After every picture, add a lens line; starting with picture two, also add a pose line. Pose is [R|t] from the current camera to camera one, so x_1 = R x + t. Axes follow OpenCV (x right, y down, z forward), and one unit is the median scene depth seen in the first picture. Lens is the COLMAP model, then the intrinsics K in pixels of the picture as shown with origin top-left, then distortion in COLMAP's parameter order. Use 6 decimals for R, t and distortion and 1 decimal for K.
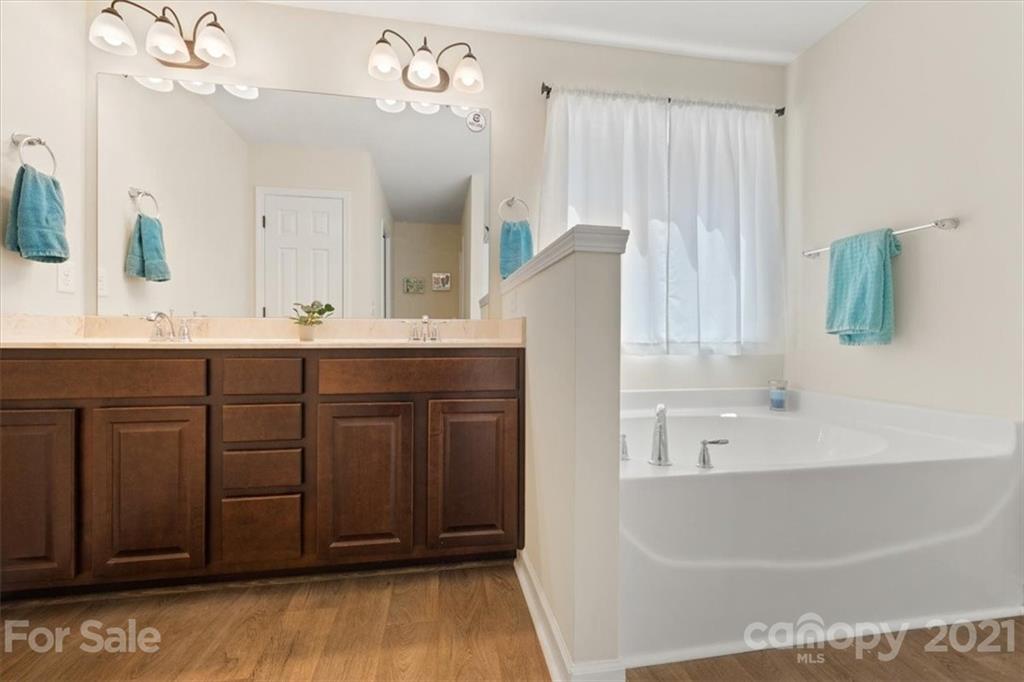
lens RADIAL K [[437.8, 0, 512.1], [0, 437.8, 333.8], [0, 0, 1]] dist [-0.000938, 0.000512]
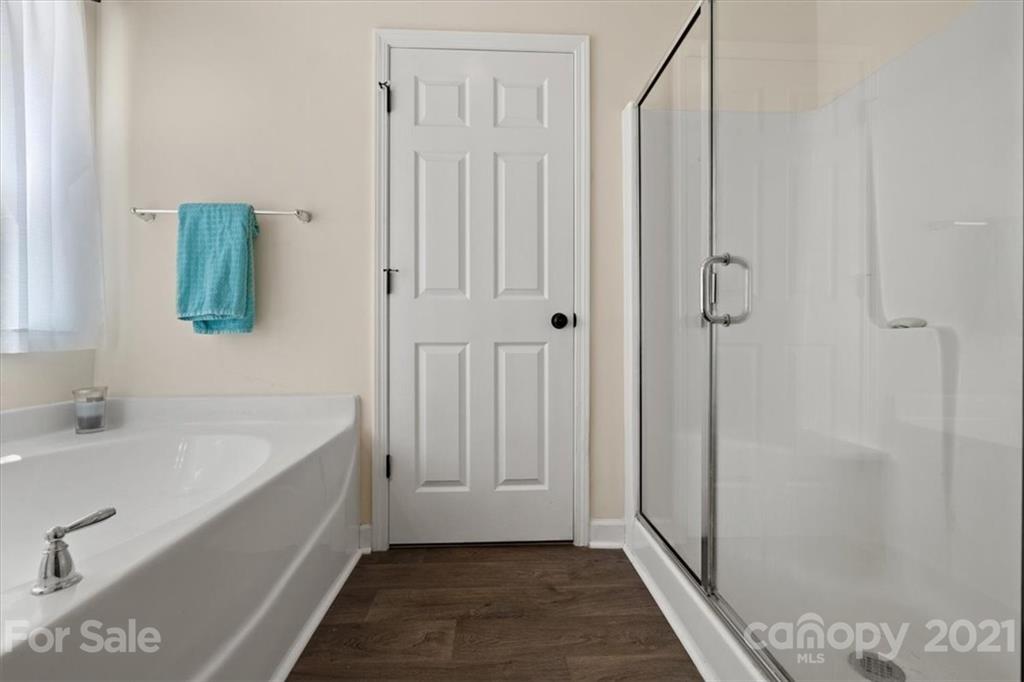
lens RADIAL K [[437.8, 0, 512.1], [0, 437.8, 333.8], [0, 0, 1]] dist [-0.000938, 0.000512]
pose [[0.136185, 0.002312, 0.990681, 0.029662], [-0.004660, 0.999988, -0.001693, 0.024025], [-0.990672, -0.004386, 0.136194, 0.306850]]
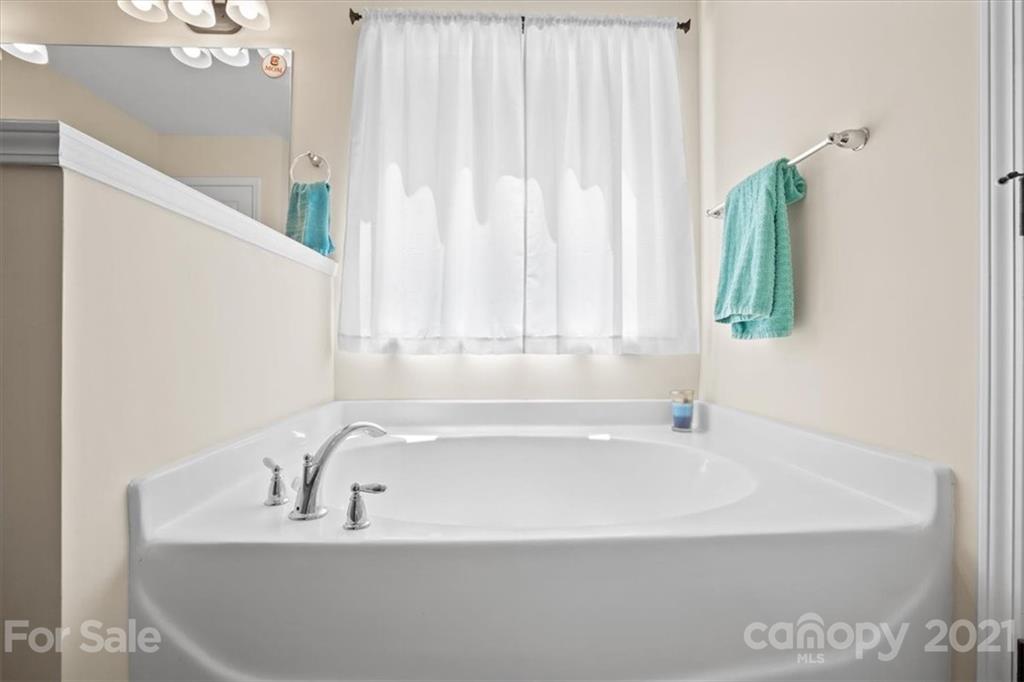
lens RADIAL K [[450.2, 0, 510.2], [0, 450.2, 330.6], [0, 0, 1]] dist [-0.018637, 0.000420]
pose [[0.991407, -0.000386, -0.130812, 0.495854], [-0.001991, 0.999835, -0.018046, 0.025716], [0.130798, 0.018152, 0.991243, 0.266309]]
